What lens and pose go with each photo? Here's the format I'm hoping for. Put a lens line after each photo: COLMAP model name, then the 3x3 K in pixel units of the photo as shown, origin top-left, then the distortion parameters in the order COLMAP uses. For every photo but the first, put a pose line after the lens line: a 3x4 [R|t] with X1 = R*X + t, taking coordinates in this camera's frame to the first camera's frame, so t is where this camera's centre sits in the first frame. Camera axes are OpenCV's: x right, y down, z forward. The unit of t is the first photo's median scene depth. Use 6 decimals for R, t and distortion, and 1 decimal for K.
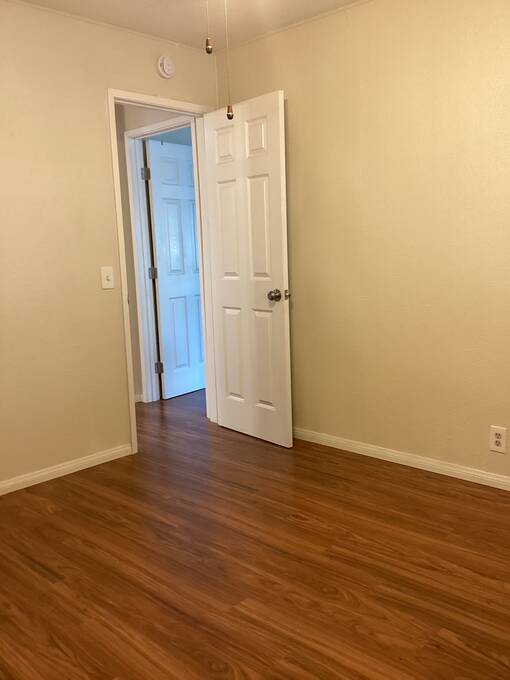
lens RADIAL K [[616.8, 0, 255.0], [0, 616.8, 340.0], [0, 0, 1]] dist [0.109495, -0.210232]
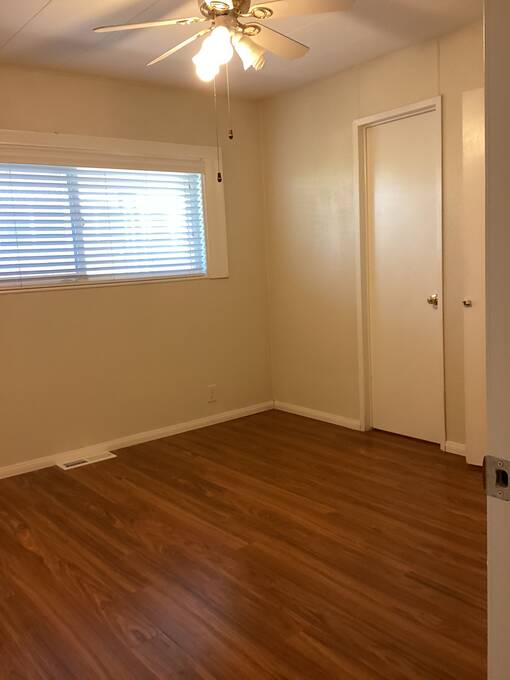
lens RADIAL K [[616.8, 0, 255.0], [0, 616.8, 340.0], [0, 0, 1]] dist [0.109495, -0.210232]
pose [[-0.986221, 0.064547, 0.152324, -0.243973], [0.103959, 0.958040, 0.267118, -0.292633], [-0.128690, 0.279273, -0.951549, 1.905198]]
